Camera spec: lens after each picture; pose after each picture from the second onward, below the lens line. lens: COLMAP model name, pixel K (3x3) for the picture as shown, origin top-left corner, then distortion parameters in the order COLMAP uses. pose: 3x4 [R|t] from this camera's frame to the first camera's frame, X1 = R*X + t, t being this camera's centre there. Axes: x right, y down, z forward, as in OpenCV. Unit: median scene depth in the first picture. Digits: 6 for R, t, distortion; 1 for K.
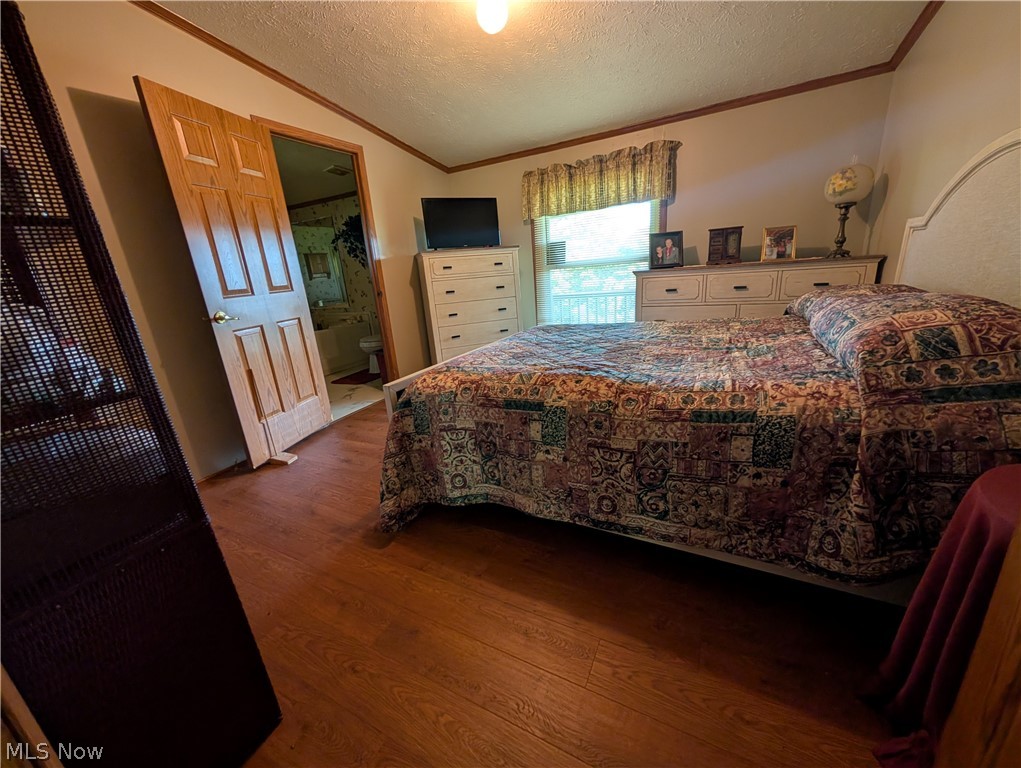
lens RADIAL K [[391.4, 0, 509.7], [0, 391.4, 385.4], [0, 0, 1]] dist [0.004372, 0.000339]
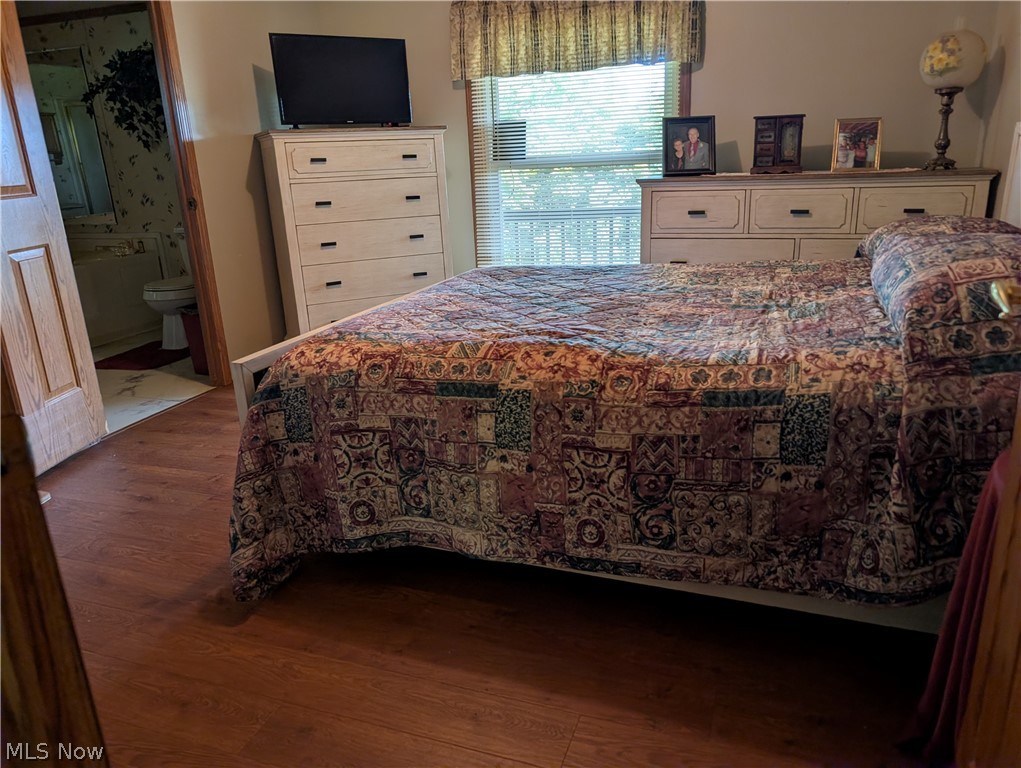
lens RADIAL K [[744.4, 0, 516.5], [0, 744.4, 386.0], [0, 0, 1]] dist [0.025658, -0.016027]
pose [[0.991243, -0.004335, 0.131978, -0.042344], [0.002970, 0.999940, 0.010539, 0.028321], [-0.132016, -0.010054, 0.991197, -0.226588]]
